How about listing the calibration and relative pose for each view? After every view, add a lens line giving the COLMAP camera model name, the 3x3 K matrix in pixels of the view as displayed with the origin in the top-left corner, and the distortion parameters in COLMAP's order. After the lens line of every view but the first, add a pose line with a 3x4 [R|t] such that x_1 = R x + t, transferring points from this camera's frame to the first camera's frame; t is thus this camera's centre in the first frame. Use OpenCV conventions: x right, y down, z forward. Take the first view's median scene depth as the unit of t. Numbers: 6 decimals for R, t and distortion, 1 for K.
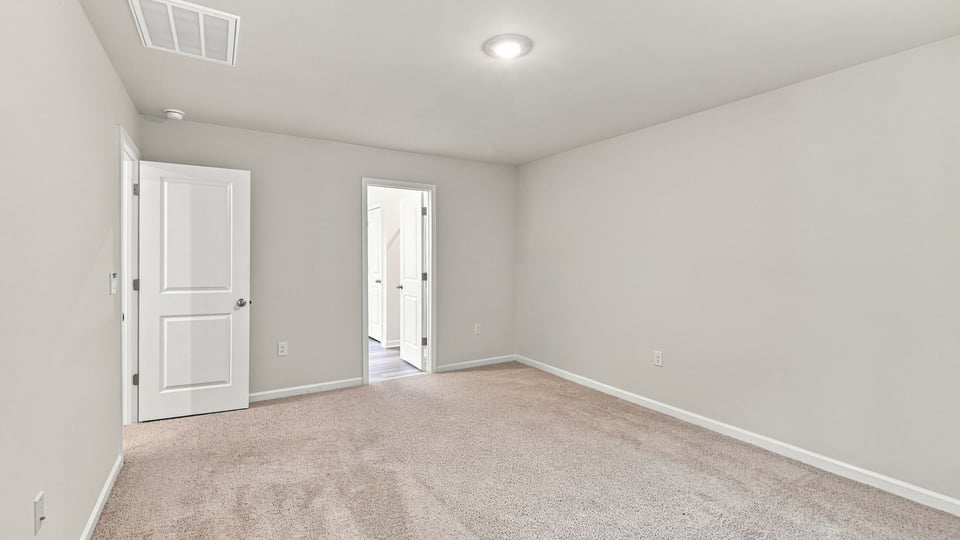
lens RADIAL K [[410.4, 0, 474.5], [0, 410.4, 261.3], [0, 0, 1]] dist [0.001560, 0.000105]
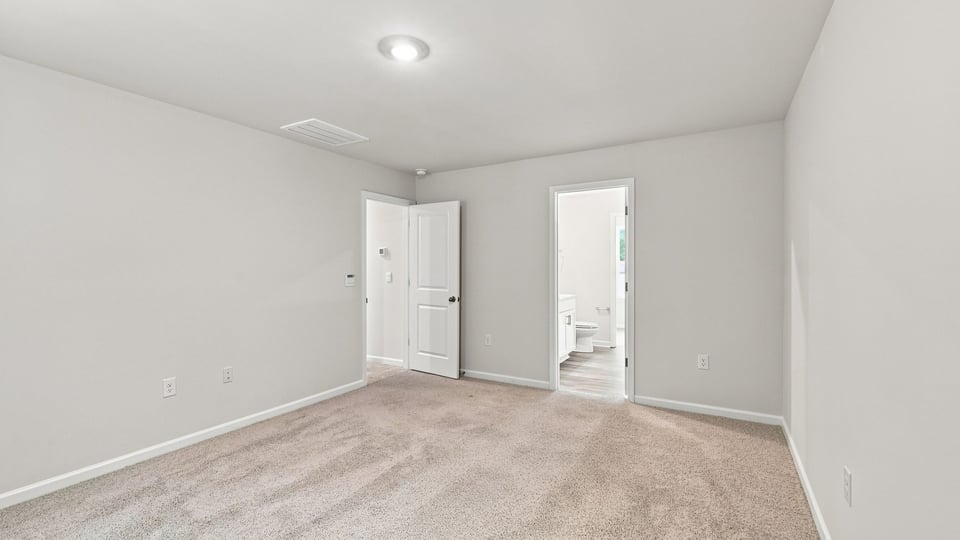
lens RADIAL K [[403.4, 0, 480.0], [0, 403.4, 270.0], [0, 0, 1]] dist [0.001371, 0.000094]
pose [[0.469275, 0.006639, -0.883027, 0.653351], [-0.000360, 0.999973, 0.007327, -0.005151], [0.883052, -0.003120, 0.469265, 0.461364]]
